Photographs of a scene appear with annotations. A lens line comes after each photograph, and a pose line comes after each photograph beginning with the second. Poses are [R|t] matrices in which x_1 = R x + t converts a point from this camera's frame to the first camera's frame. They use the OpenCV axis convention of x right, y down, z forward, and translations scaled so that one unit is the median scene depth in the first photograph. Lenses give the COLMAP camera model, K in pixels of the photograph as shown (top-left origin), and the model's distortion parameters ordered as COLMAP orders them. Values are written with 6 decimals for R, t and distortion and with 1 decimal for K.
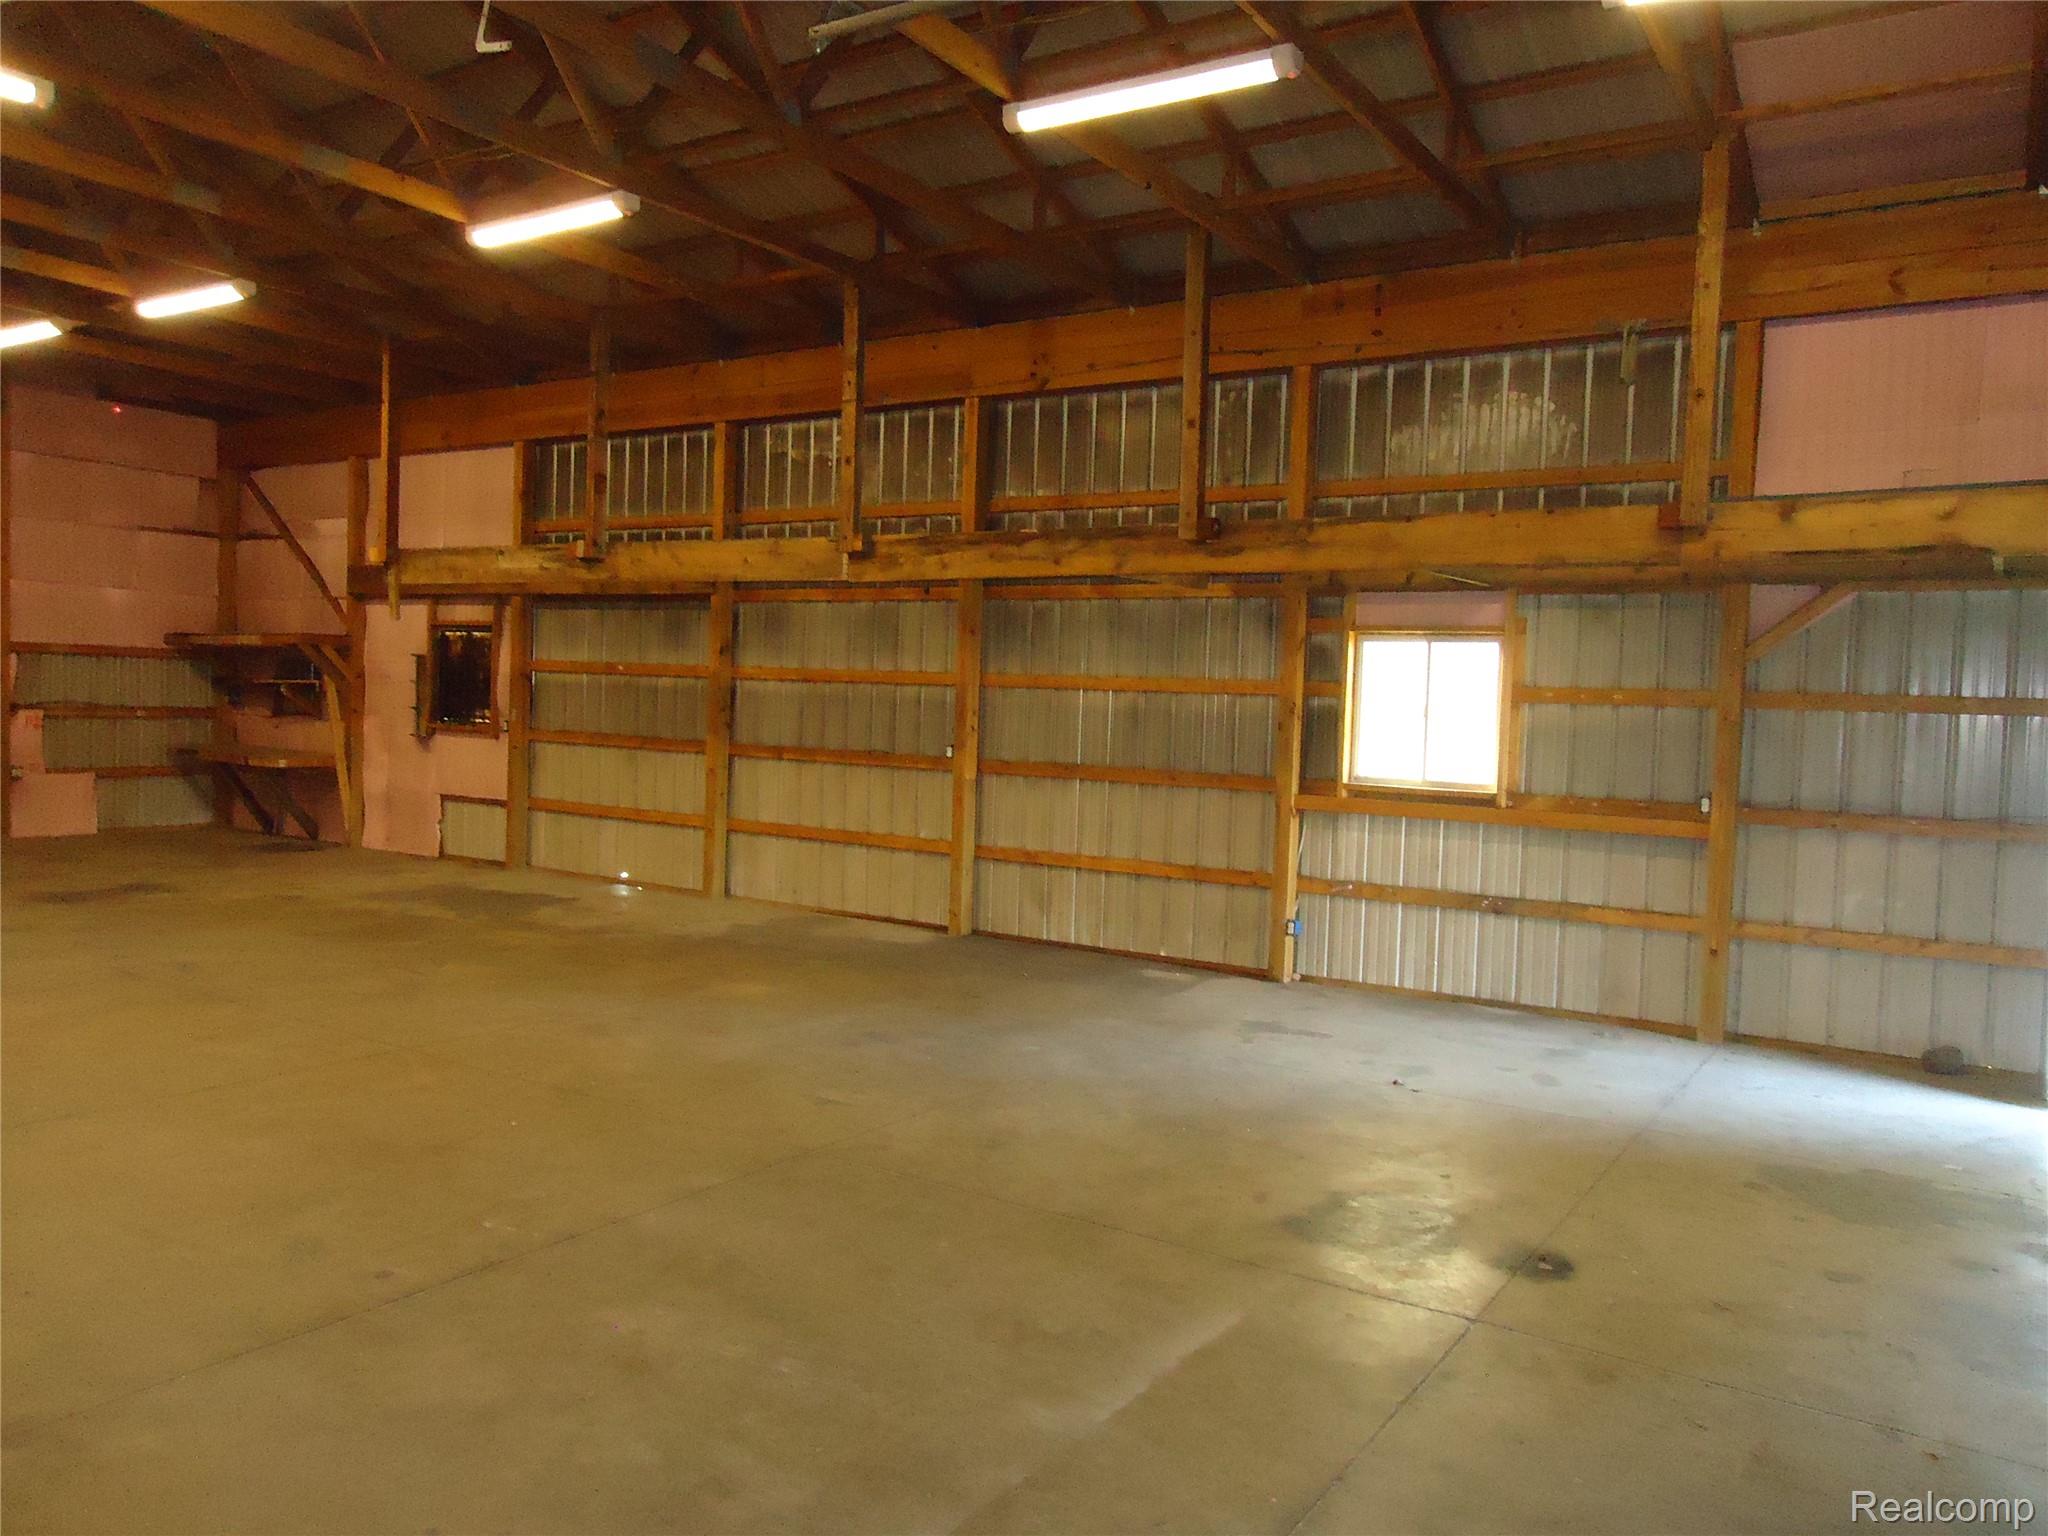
lens RADIAL K [[1498.6, 0, 1041.3], [0, 1498.6, 765.3], [0, 0, 1]] dist [0.001183, -0.001658]
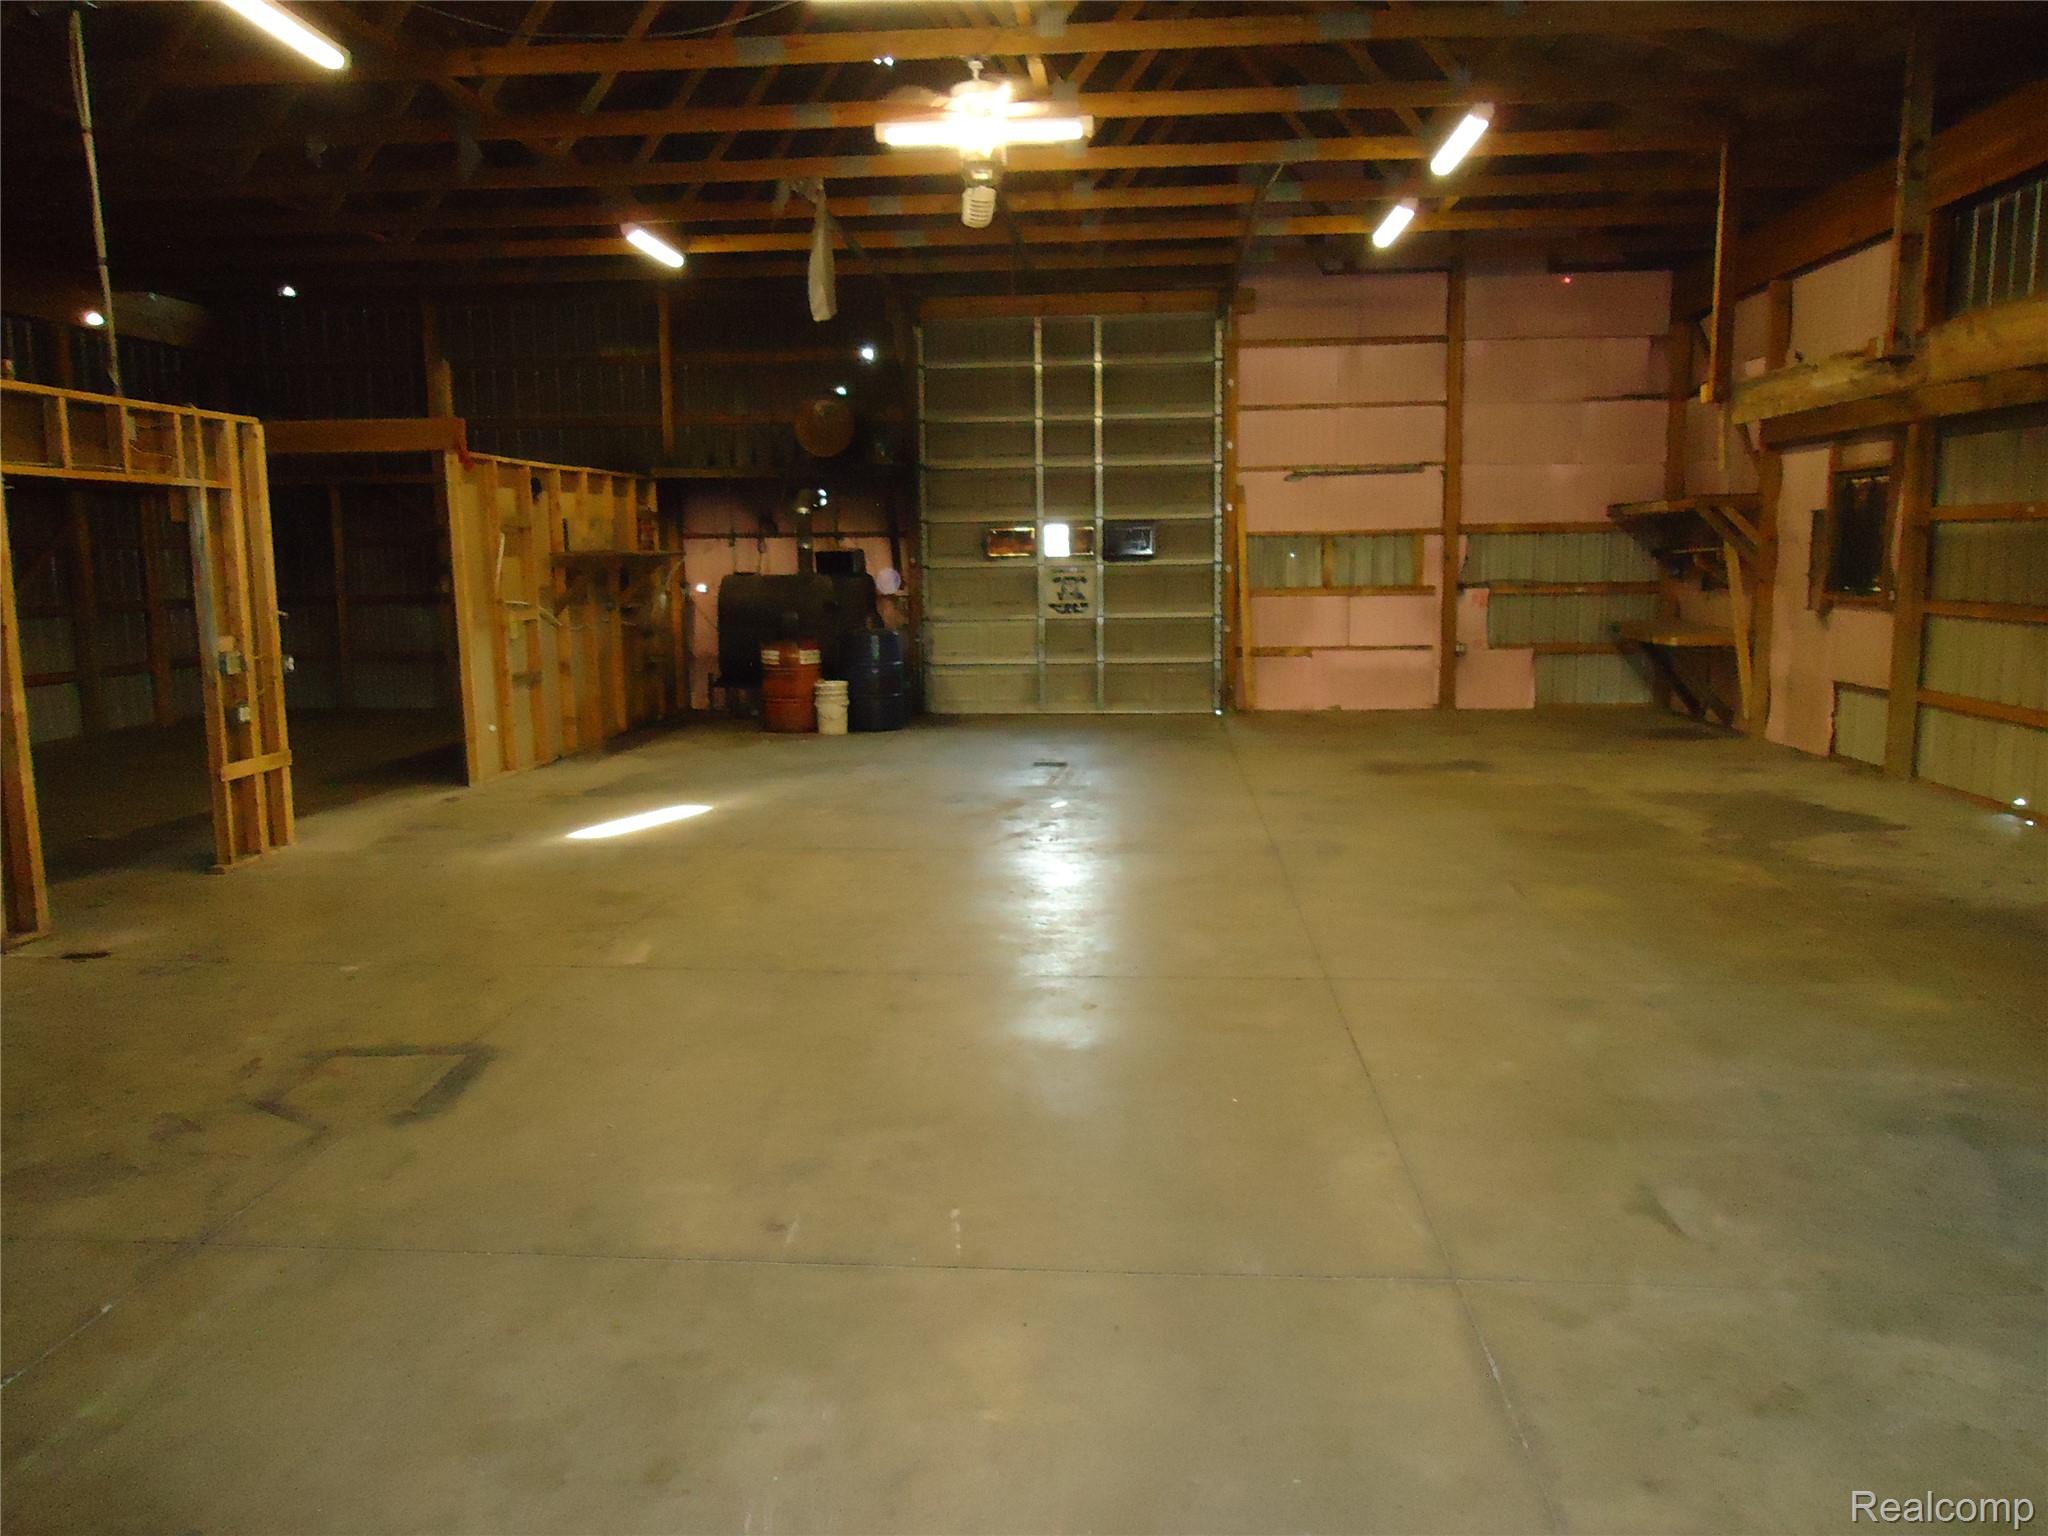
lens RADIAL K [[1498.6, 0, 1022.4], [0, 1498.6, 767.2], [0, 0, 1]] dist [0.001183, -0.001658]
pose [[0.466353, 0.082521, -0.880741, 0.116533], [-0.009031, 0.996032, 0.088542, -0.002246], [0.884553, -0.033338, 0.465247, 0.224088]]
